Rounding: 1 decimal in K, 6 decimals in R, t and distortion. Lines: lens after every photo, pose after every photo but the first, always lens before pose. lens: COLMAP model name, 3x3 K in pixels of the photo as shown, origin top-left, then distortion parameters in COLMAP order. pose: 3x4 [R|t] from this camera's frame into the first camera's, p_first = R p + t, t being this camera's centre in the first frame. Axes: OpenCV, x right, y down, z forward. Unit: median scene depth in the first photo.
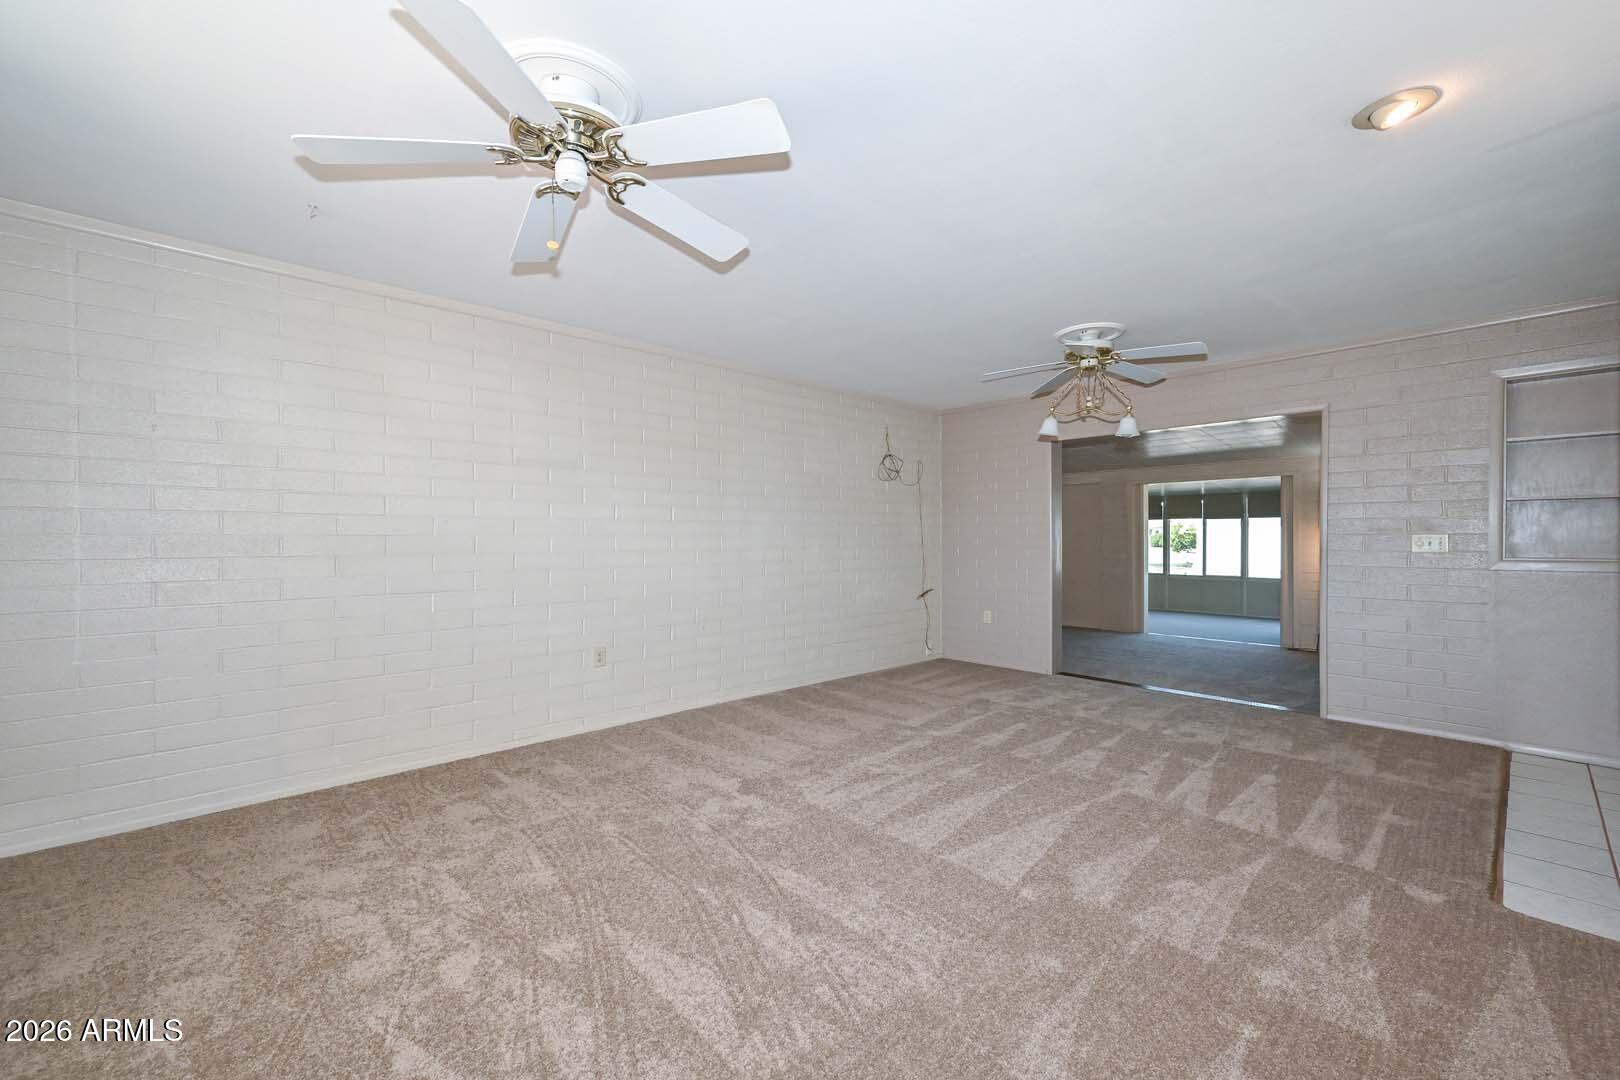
lens RADIAL K [[676.7, 0, 810.0], [0, 676.7, 540.0], [0, 0, 1]] dist [-0.001223, -0.000054]
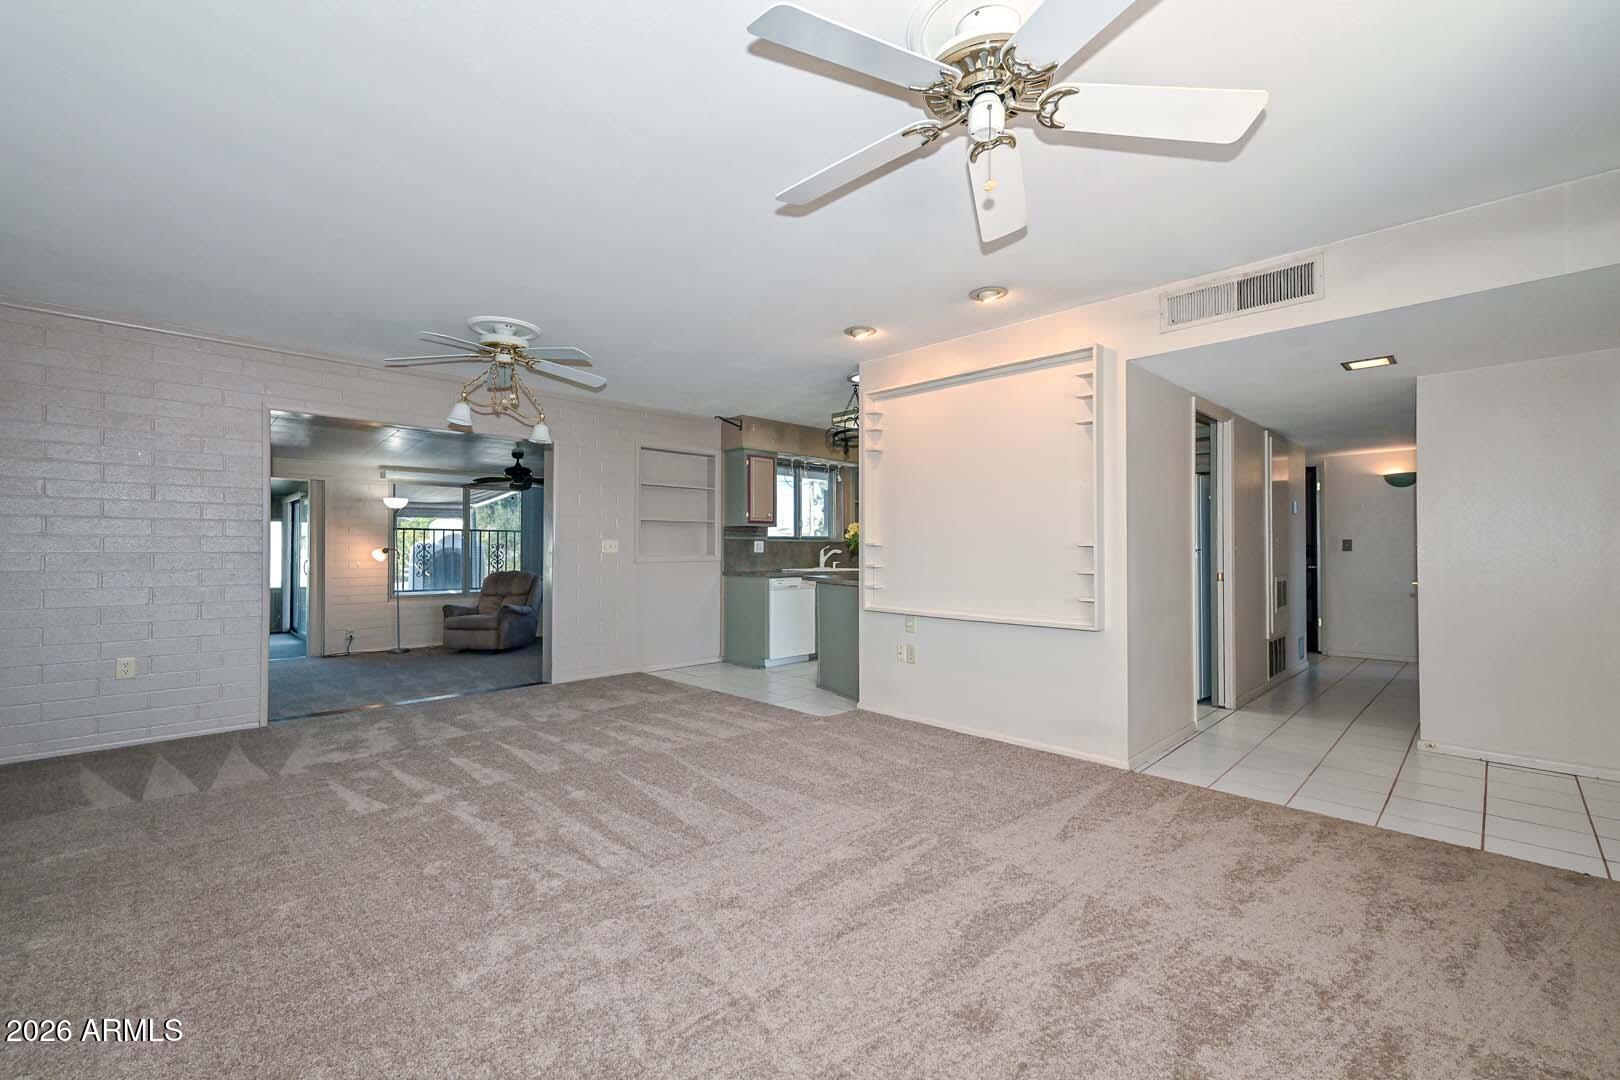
lens RADIAL K [[676.7, 0, 810.0], [0, 676.7, 540.0], [0, 0, 1]] dist [-0.001223, -0.000054]
pose [[-0.053521, 0.014707, 0.998458, -0.602435], [0.002327, 0.999891, -0.014603, 0.013735], [-0.998564, 0.001542, -0.053549, 0.646204]]
